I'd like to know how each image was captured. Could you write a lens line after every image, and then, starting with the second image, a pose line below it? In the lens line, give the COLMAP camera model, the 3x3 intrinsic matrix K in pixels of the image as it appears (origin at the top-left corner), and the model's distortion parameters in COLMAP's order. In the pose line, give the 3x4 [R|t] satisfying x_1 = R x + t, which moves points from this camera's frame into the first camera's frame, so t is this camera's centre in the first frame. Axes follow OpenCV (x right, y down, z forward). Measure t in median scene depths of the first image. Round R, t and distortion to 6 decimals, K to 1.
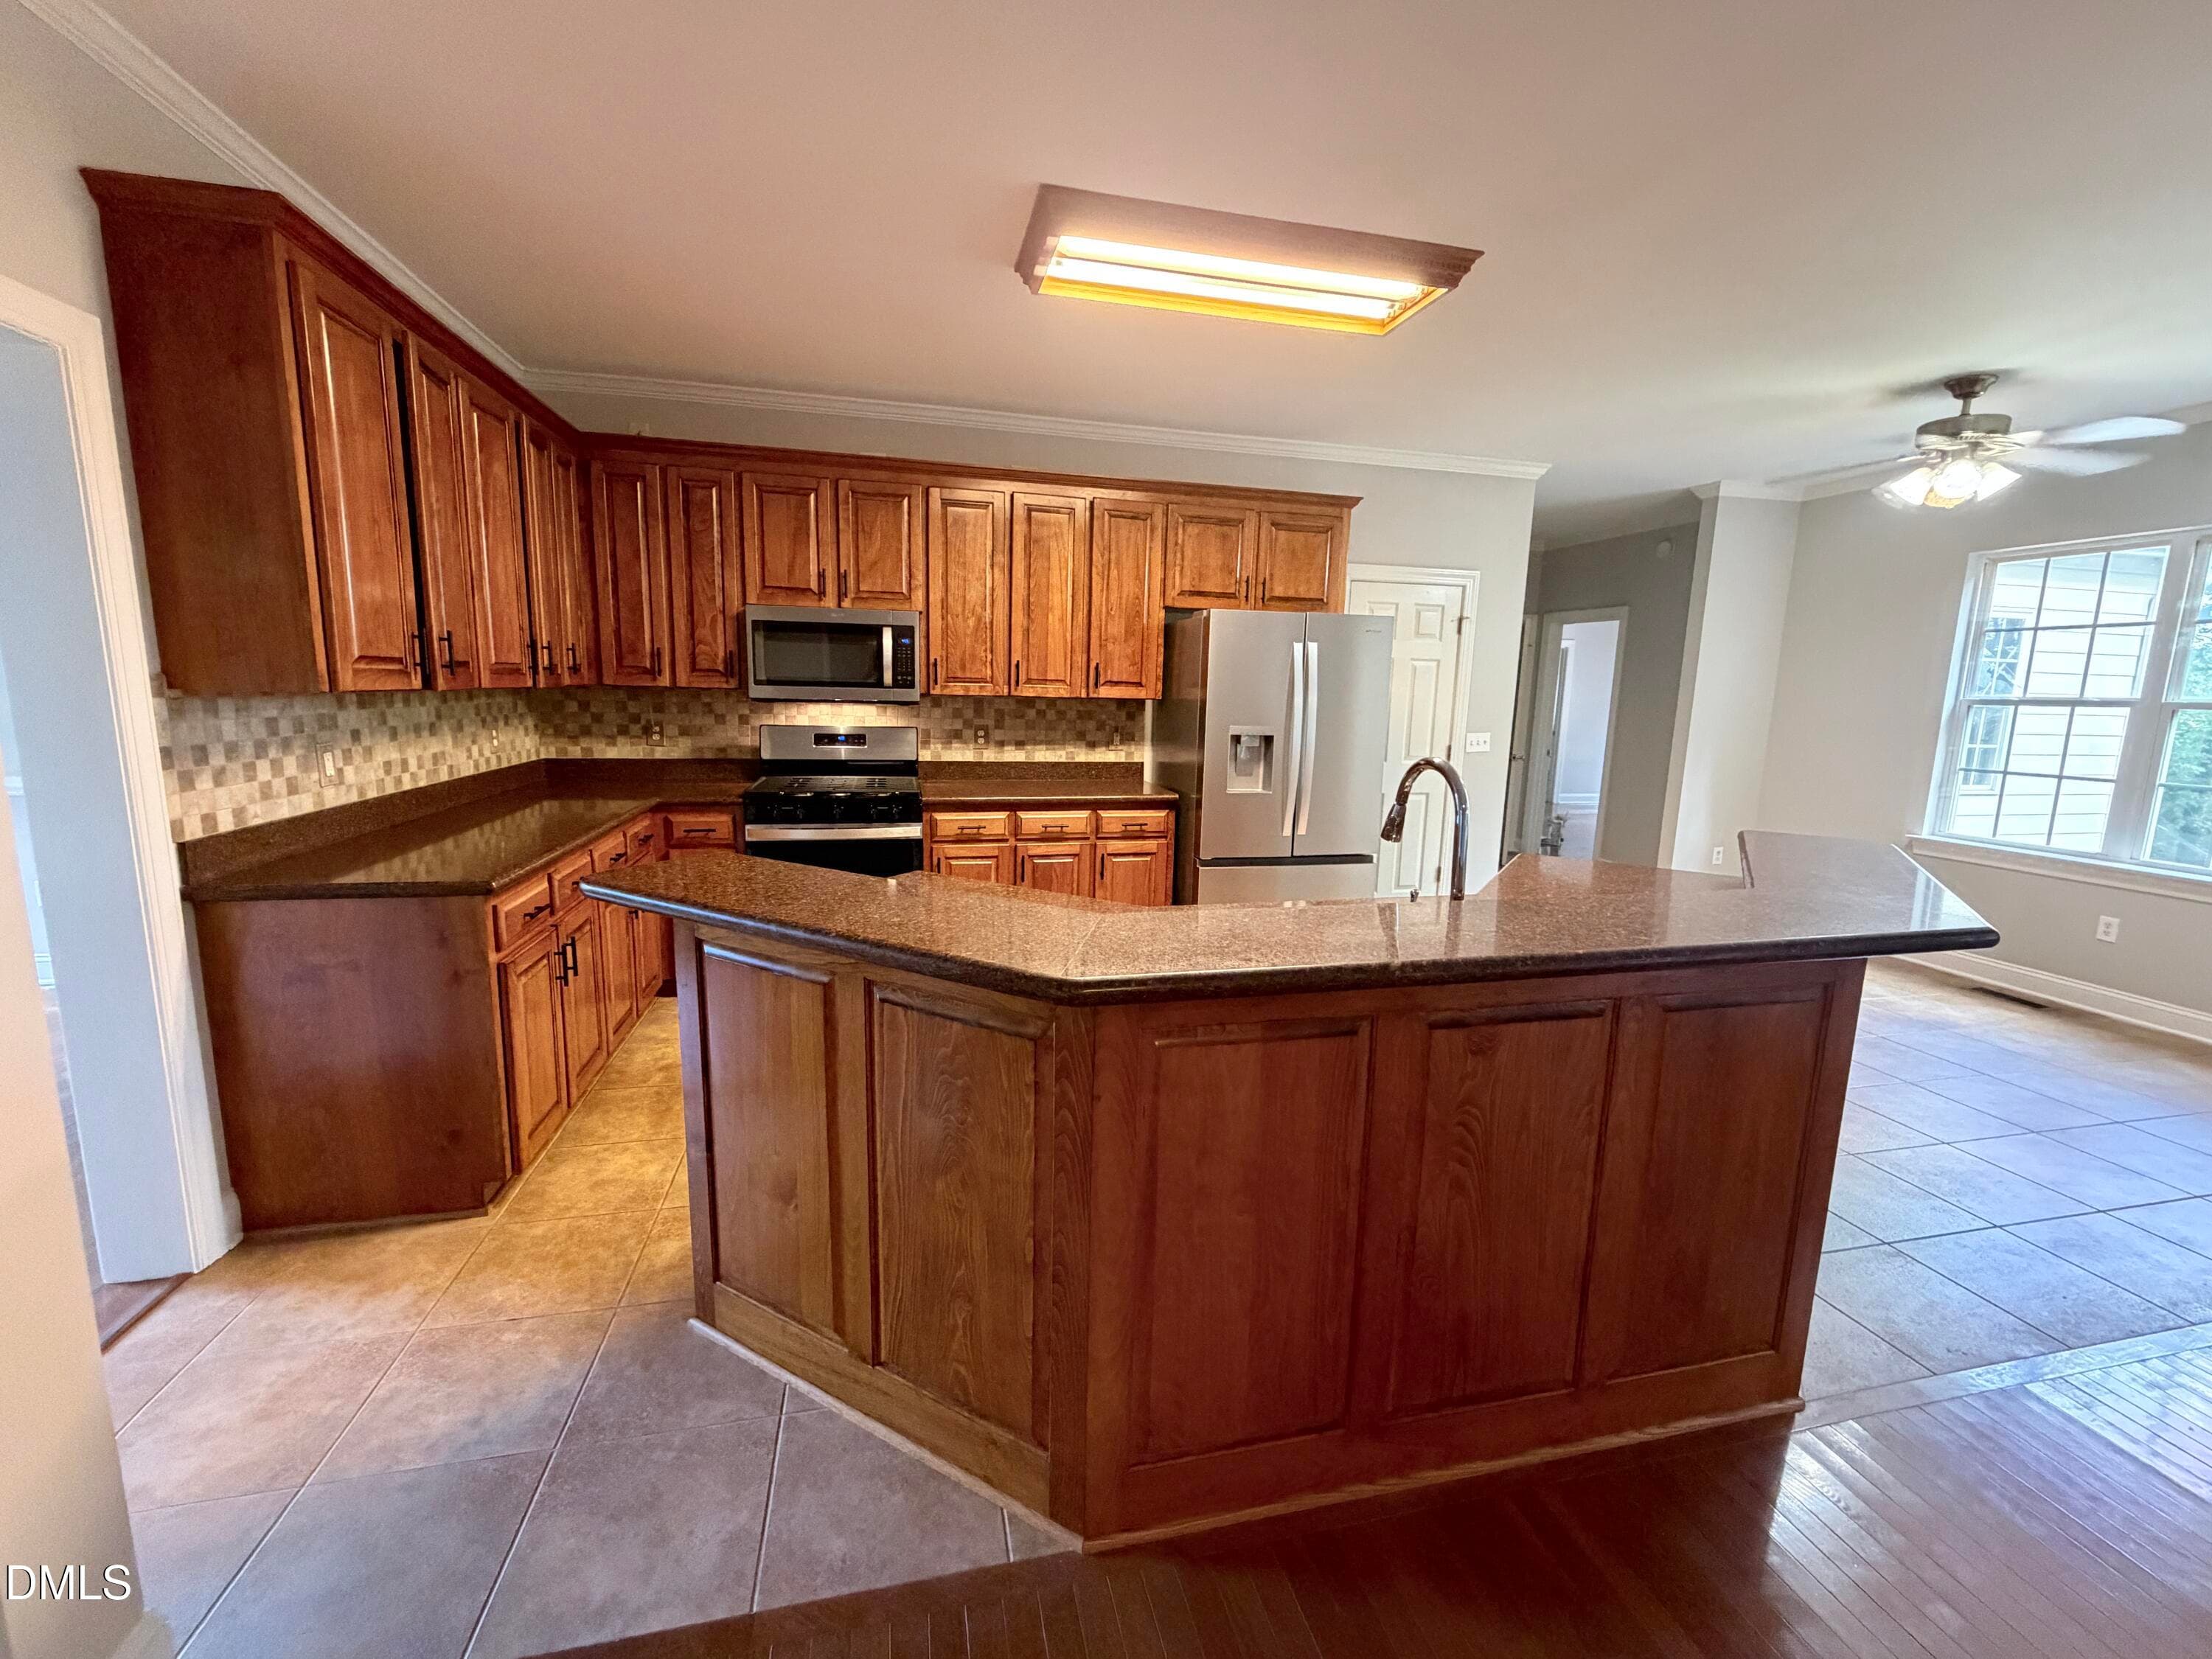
lens RADIAL K [[905.7, 0, 1106.0], [0, 905.7, 829.5], [0, 0, 1]] dist [-0.001124, 0.000125]
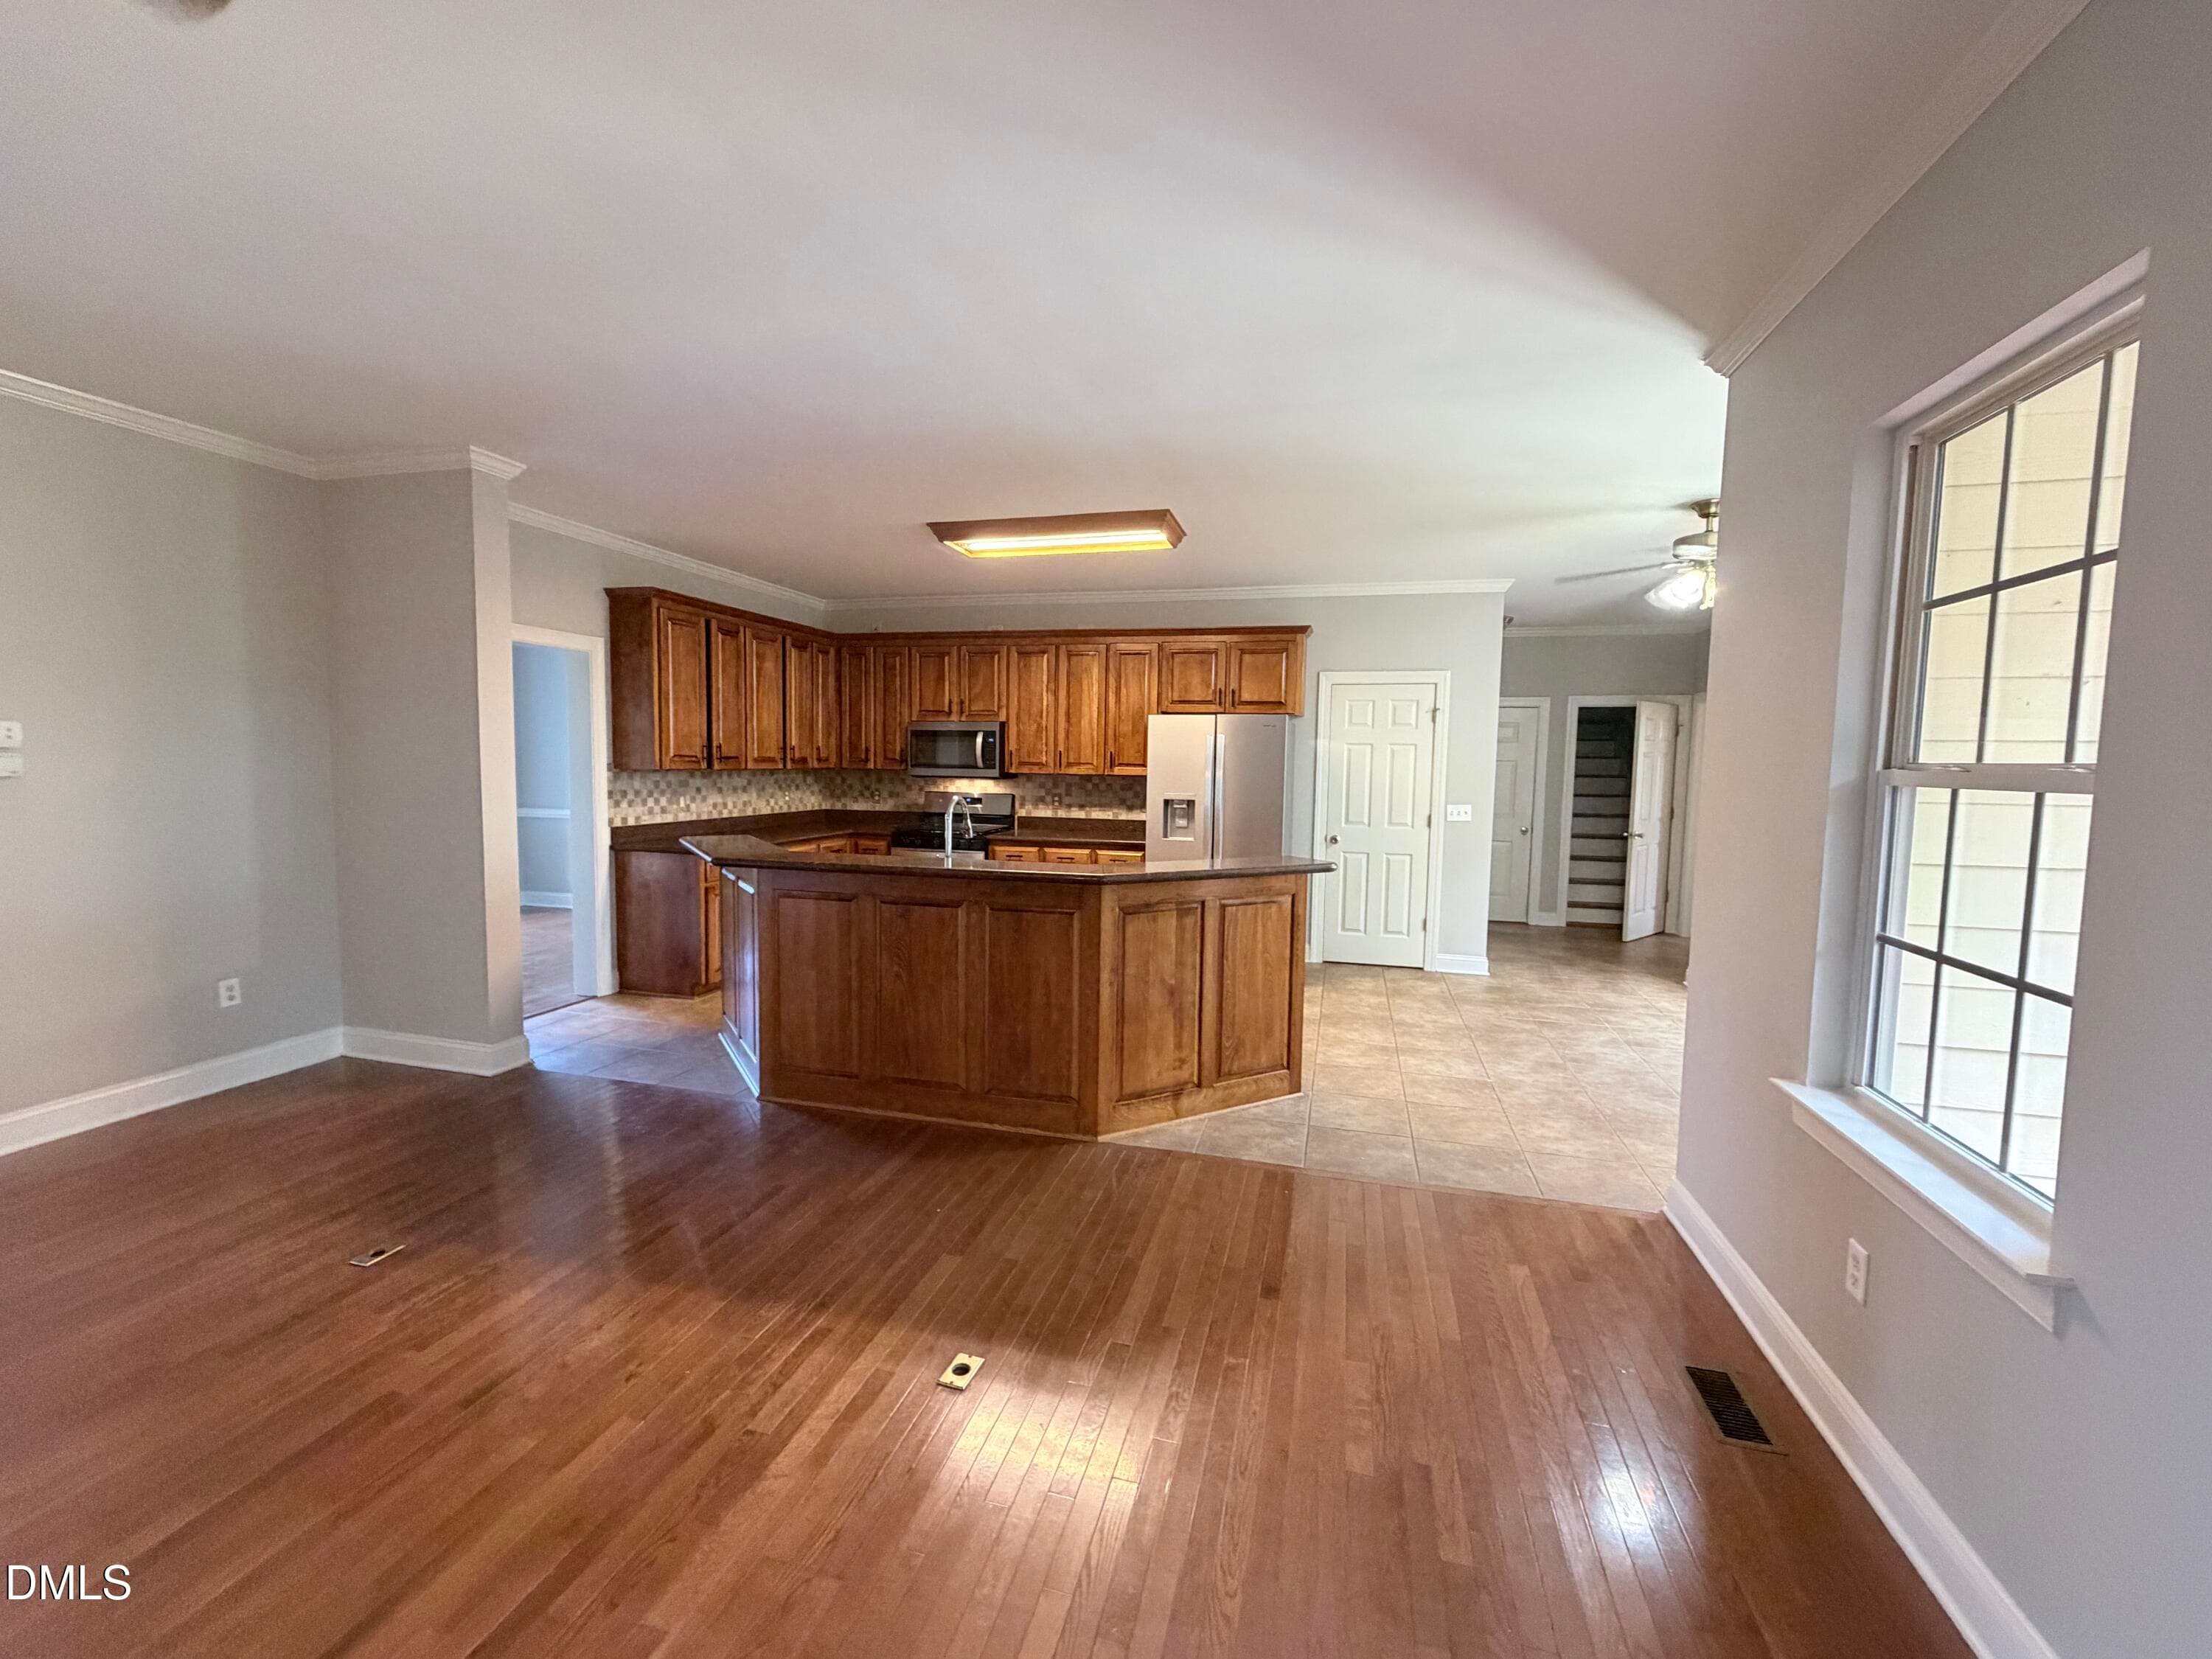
lens RADIAL K [[905.7, 0, 1106.0], [0, 905.7, 829.5], [0, 0, 1]] dist [-0.001124, 0.000125]
pose [[0.880506, 0.026187, -0.473312, 0.739894], [-0.070339, 0.994637, -0.075822, 0.060254], [0.468788, 0.100054, 0.877626, -0.313462]]
